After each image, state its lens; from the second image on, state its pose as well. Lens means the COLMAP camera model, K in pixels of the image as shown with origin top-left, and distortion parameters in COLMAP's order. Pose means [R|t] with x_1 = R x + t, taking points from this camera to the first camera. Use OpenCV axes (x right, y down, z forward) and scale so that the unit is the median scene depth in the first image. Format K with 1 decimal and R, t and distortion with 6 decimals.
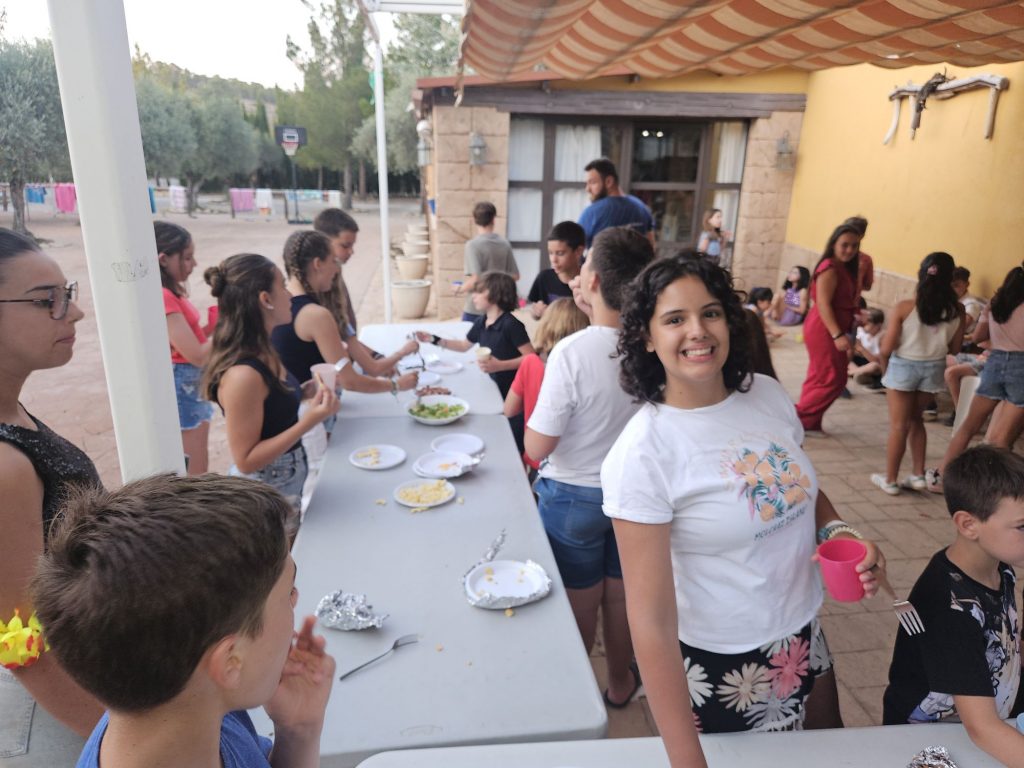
lens RADIAL K [[733.7, 0, 512.0], [0, 733.7, 384.0], [0, 0, 1]] dist [0.063444, -0.096365]
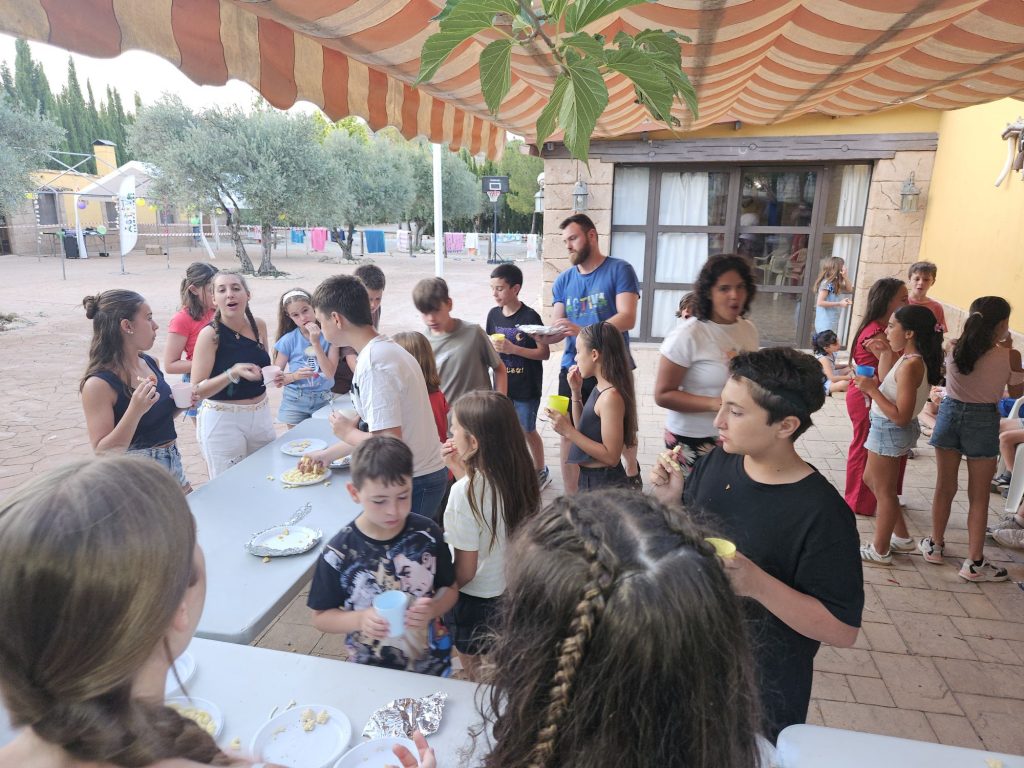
lens RADIAL K [[733.7, 0, 512.0], [0, 733.7, 384.0], [0, 0, 1]] dist [0.063444, -0.096365]
pose [[0.940349, 0.068630, -0.333217, 0.222520], [-0.085784, 0.995626, -0.037024, 0.002853], [0.329218, 0.063400, 0.942123, -0.030940]]
